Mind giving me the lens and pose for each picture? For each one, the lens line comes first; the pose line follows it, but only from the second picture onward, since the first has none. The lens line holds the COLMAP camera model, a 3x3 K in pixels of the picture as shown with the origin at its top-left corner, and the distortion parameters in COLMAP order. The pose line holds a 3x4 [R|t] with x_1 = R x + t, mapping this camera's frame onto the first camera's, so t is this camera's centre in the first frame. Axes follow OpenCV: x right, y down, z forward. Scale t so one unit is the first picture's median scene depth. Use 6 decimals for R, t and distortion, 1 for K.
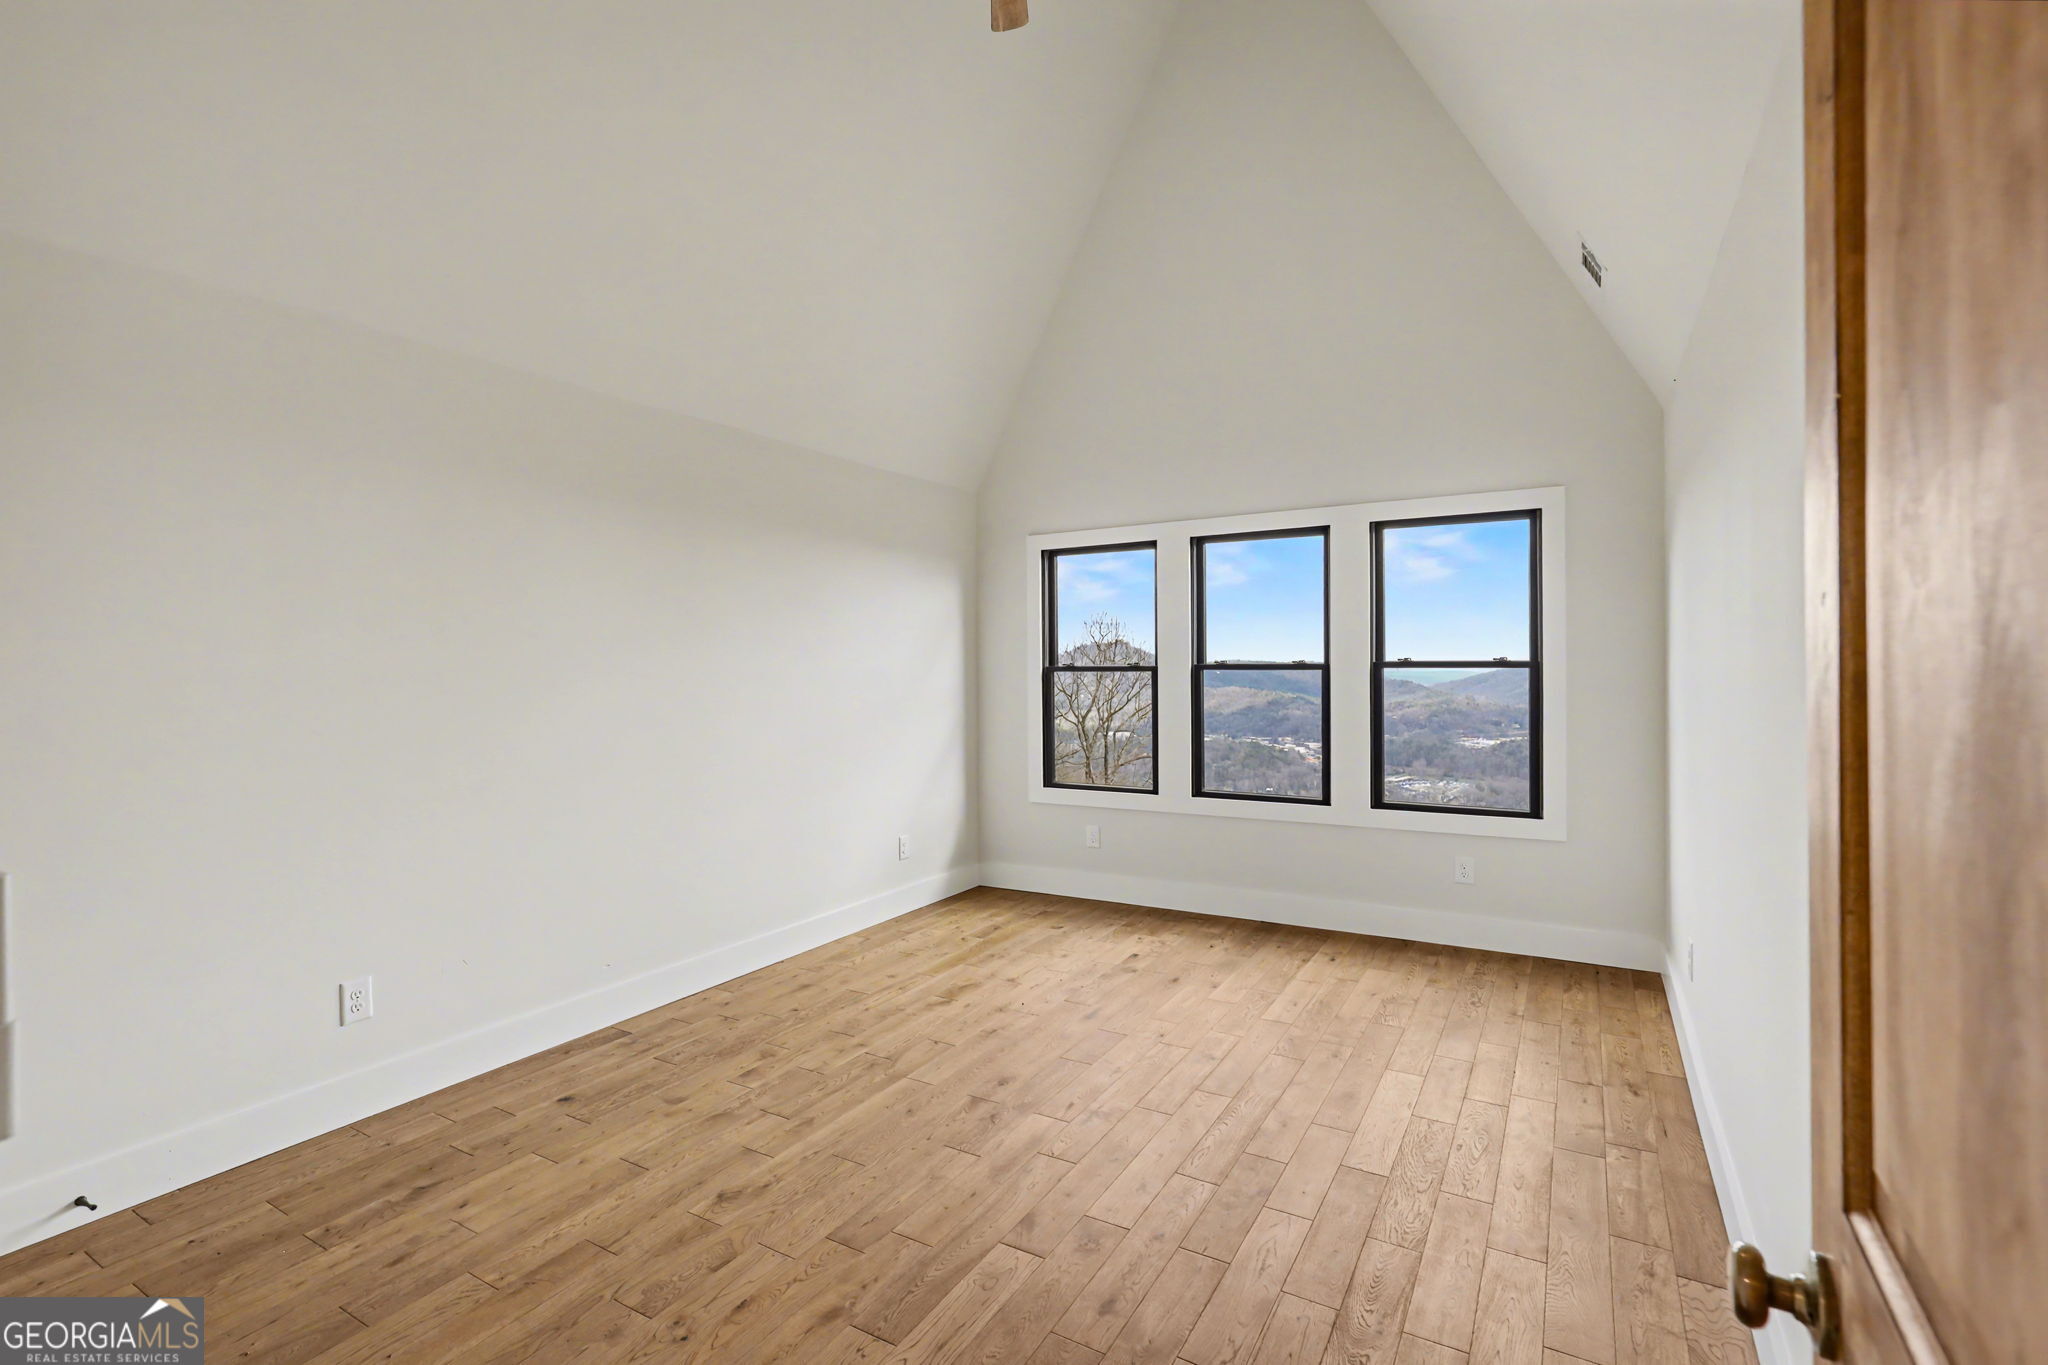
lens RADIAL K [[1045.0, 0, 1019.1], [0, 1045.0, 683.7], [0, 0, 1]] dist [-0.002273, -0.000128]
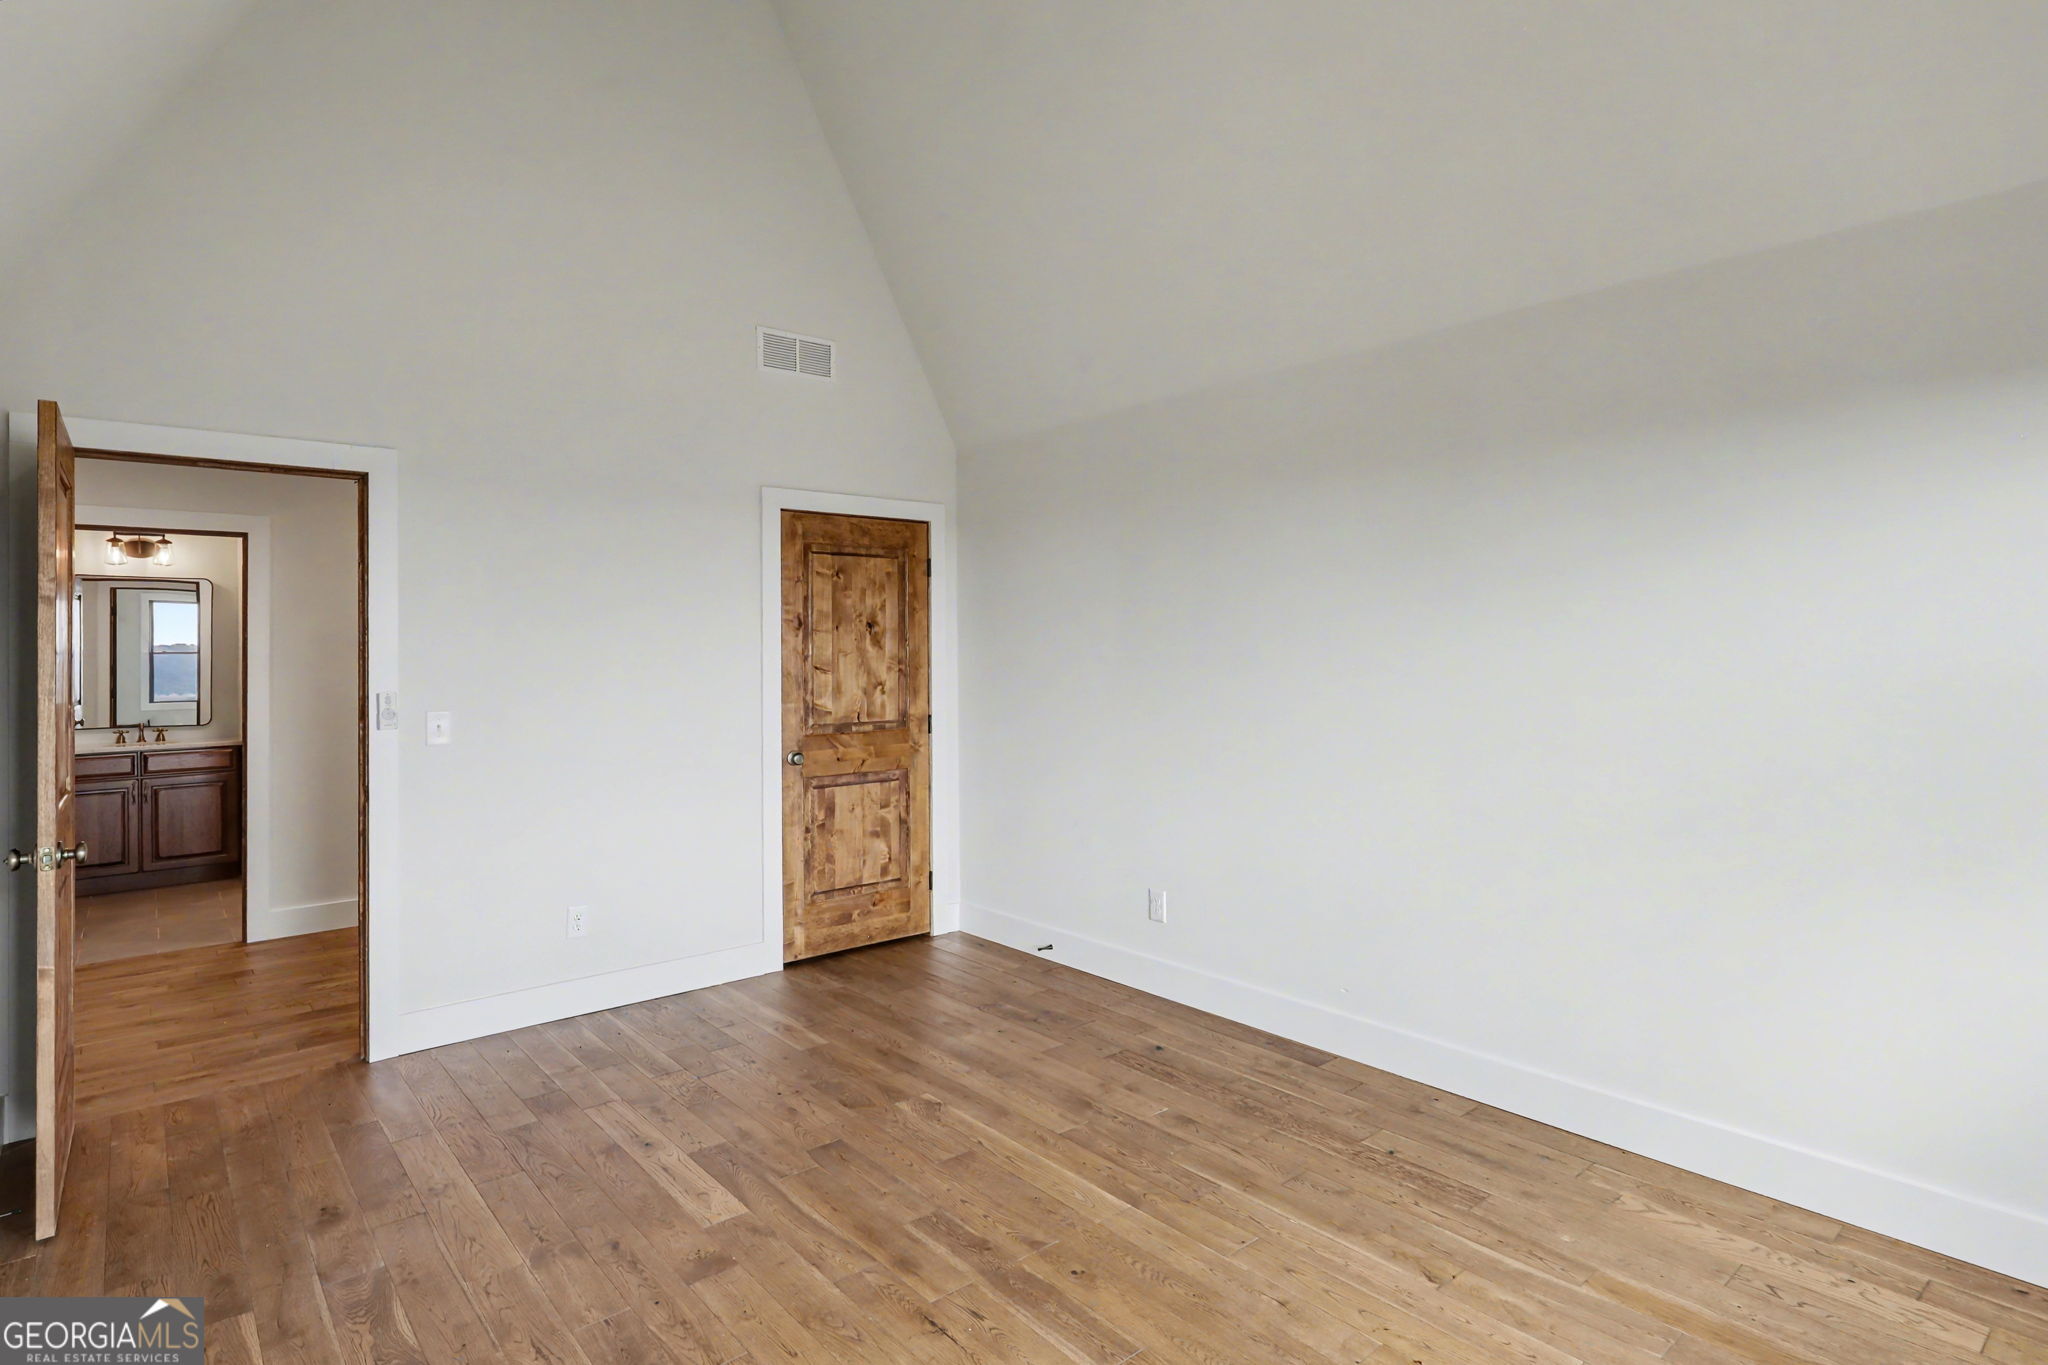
lens RADIAL K [[953.5, 0, 1028.9], [0, 953.5, 675.3], [0, 0, 1]] dist [0.000544, 0.000437]
pose [[-0.329069, 0.024657, -0.943984, 0.629074], [-0.007379, 0.999561, 0.028681, -0.057555], [0.944277, 0.016404, -0.328743, 1.206485]]
